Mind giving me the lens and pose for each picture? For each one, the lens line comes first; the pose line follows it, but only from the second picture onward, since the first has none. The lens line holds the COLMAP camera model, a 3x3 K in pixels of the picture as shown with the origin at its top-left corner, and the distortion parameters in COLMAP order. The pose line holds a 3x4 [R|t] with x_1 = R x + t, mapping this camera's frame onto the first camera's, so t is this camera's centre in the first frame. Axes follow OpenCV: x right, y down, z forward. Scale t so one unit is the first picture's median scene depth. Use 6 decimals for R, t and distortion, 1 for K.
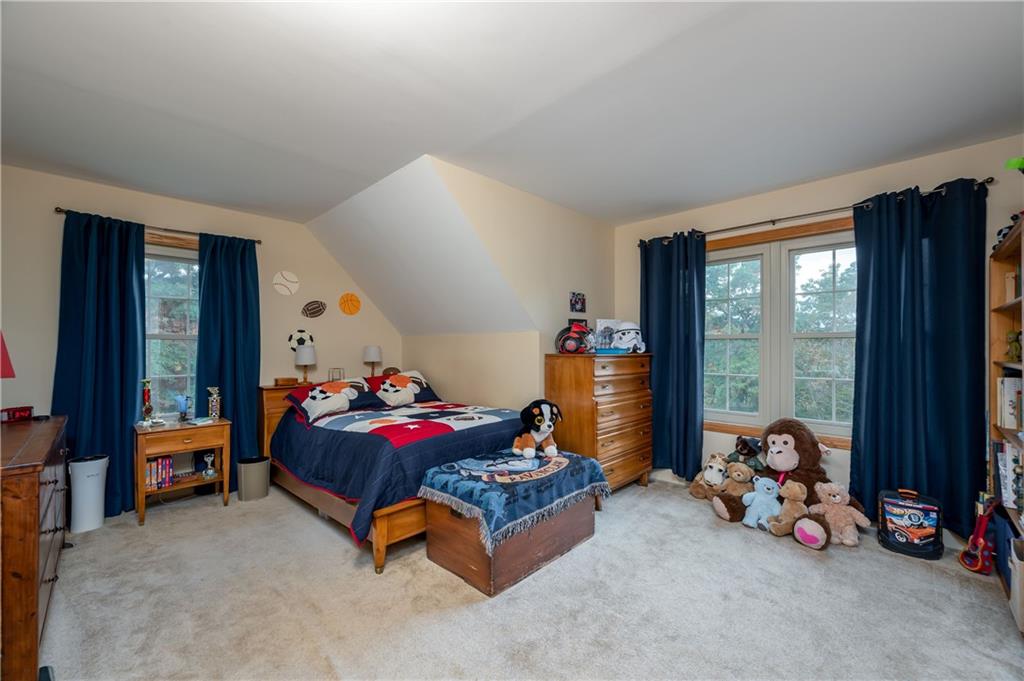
lens RADIAL K [[414.4, 0, 512.0], [0, 414.4, 340.5], [0, 0, 1]] dist [-0.001838, -0.000061]
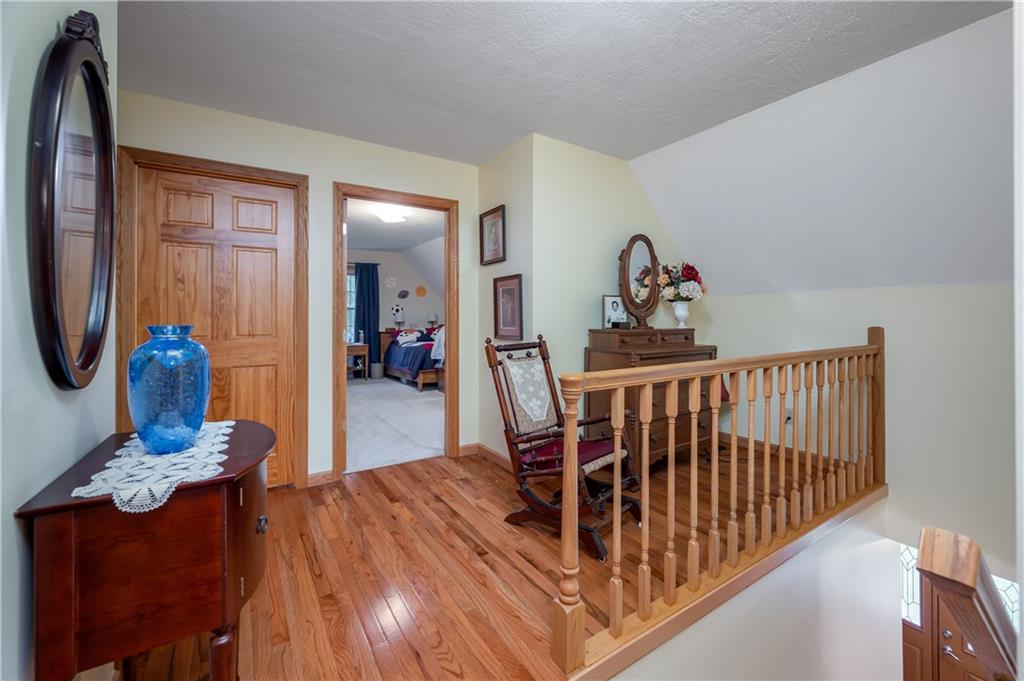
lens RADIAL K [[422.0, 0, 515.9], [0, 422.0, 310.7], [0, 0, 1]] dist [-0.002046, -0.000104]
pose [[0.976097, -0.001613, -0.217331, 0.584244], [-0.000107, 0.999969, -0.007905, 0.022597], [0.217337, 0.007739, 0.976066, -1.027003]]
